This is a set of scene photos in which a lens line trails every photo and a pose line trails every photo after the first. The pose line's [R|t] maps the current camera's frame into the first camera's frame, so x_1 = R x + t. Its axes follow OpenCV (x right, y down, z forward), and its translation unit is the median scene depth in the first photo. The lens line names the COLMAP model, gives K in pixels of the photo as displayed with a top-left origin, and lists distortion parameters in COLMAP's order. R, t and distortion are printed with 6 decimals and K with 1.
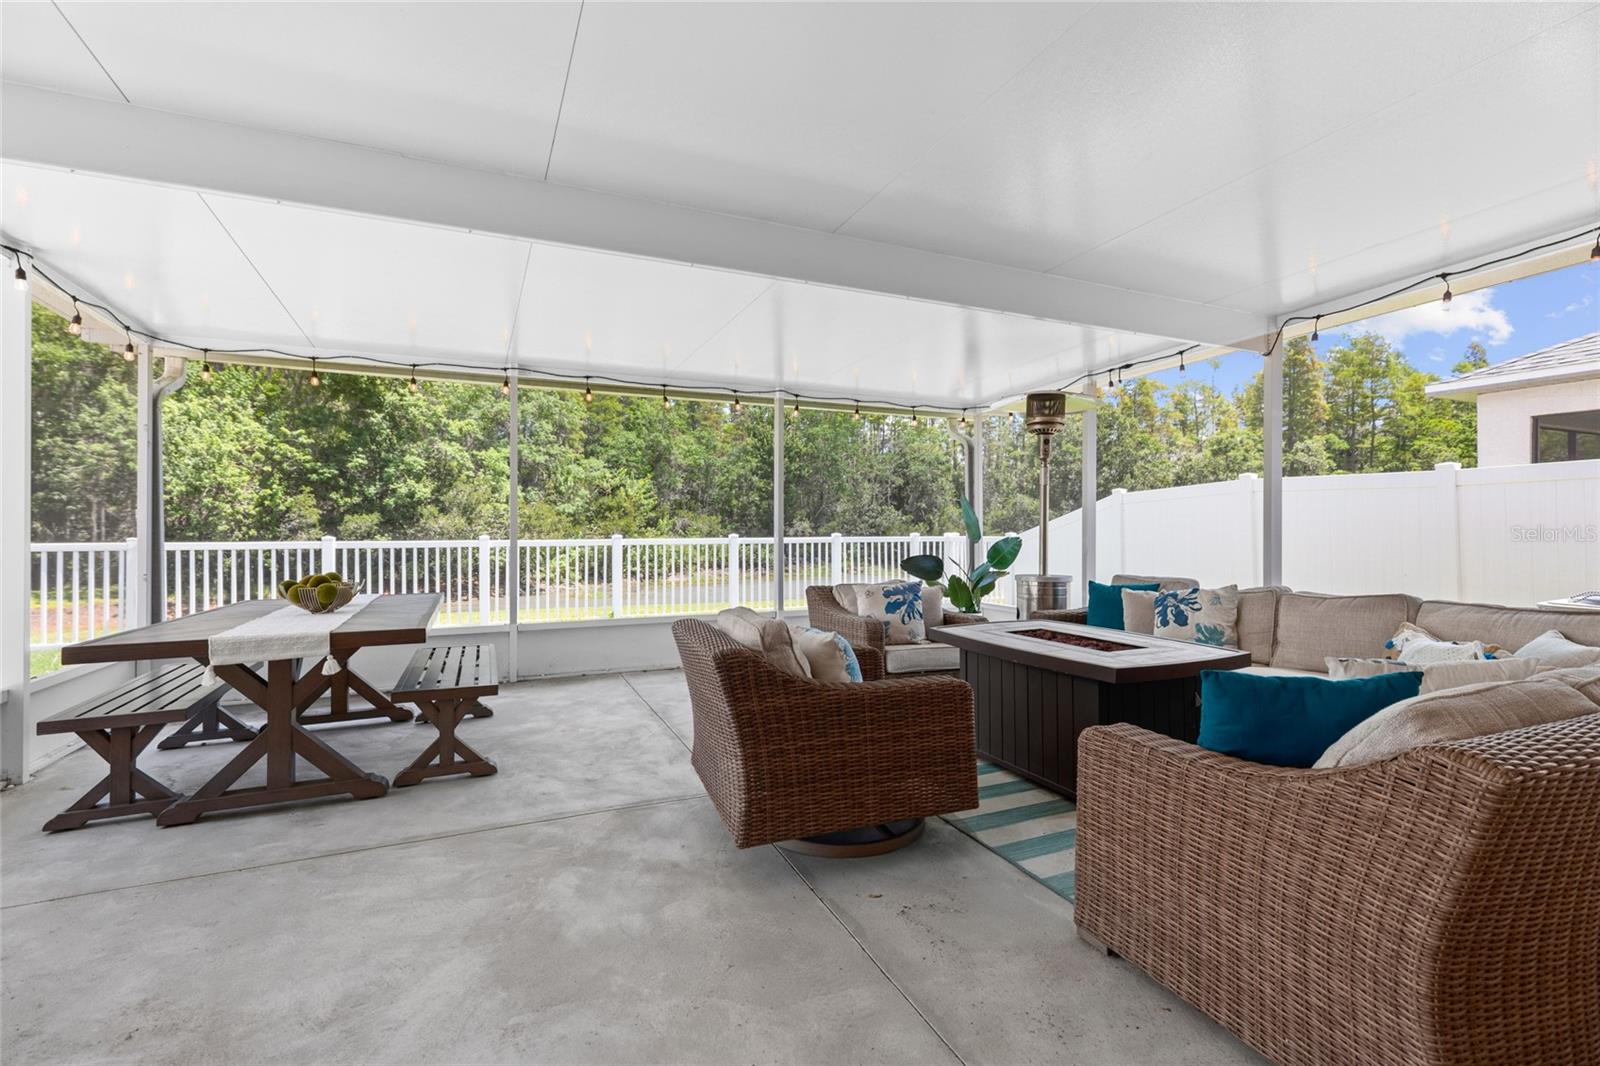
lens RADIAL K [[727.2, 0, 816.5], [0, 727.2, 526.7], [0, 0, 1]] dist [0.000106, -0.000296]
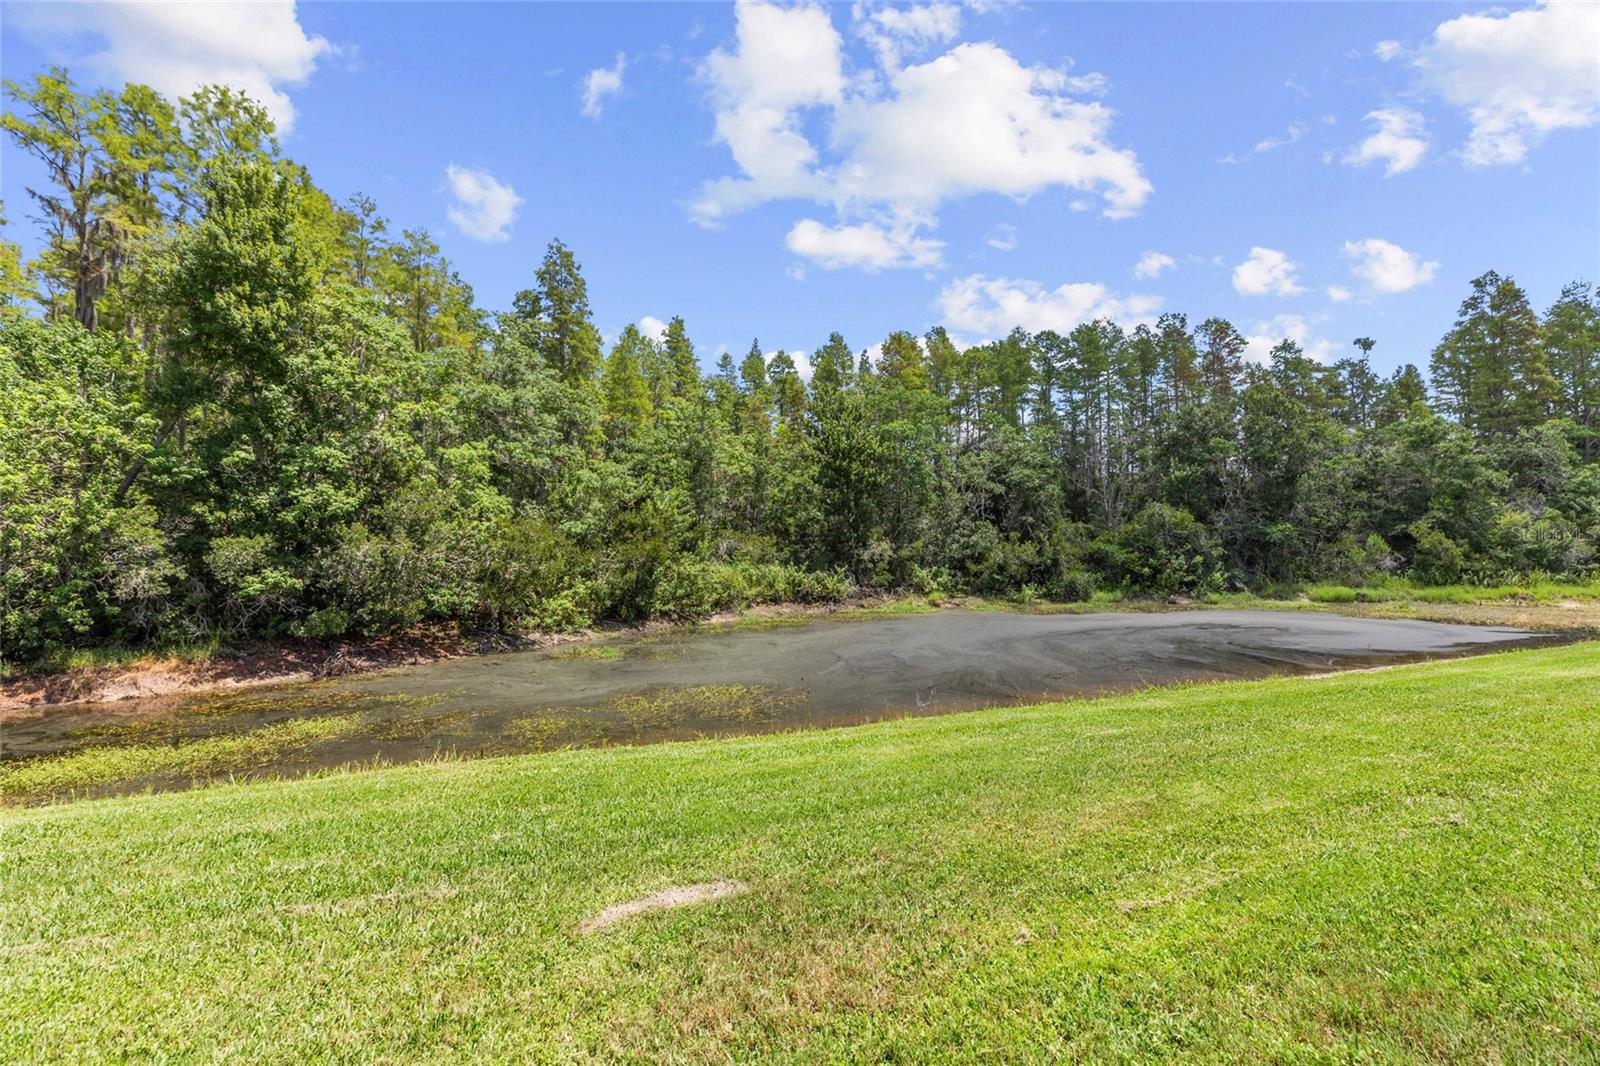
lens RADIAL K [[719.9, 0, 804.3], [0, 719.9, 530.3], [0, 0, 1]] dist [-0.000363, -0.000538]
pose [[0.997349, -0.015533, -0.071086, -0.056652], [0.013552, 0.999508, -0.028277, 0.001543], [0.071490, 0.027238, 0.997069, 0.280673]]
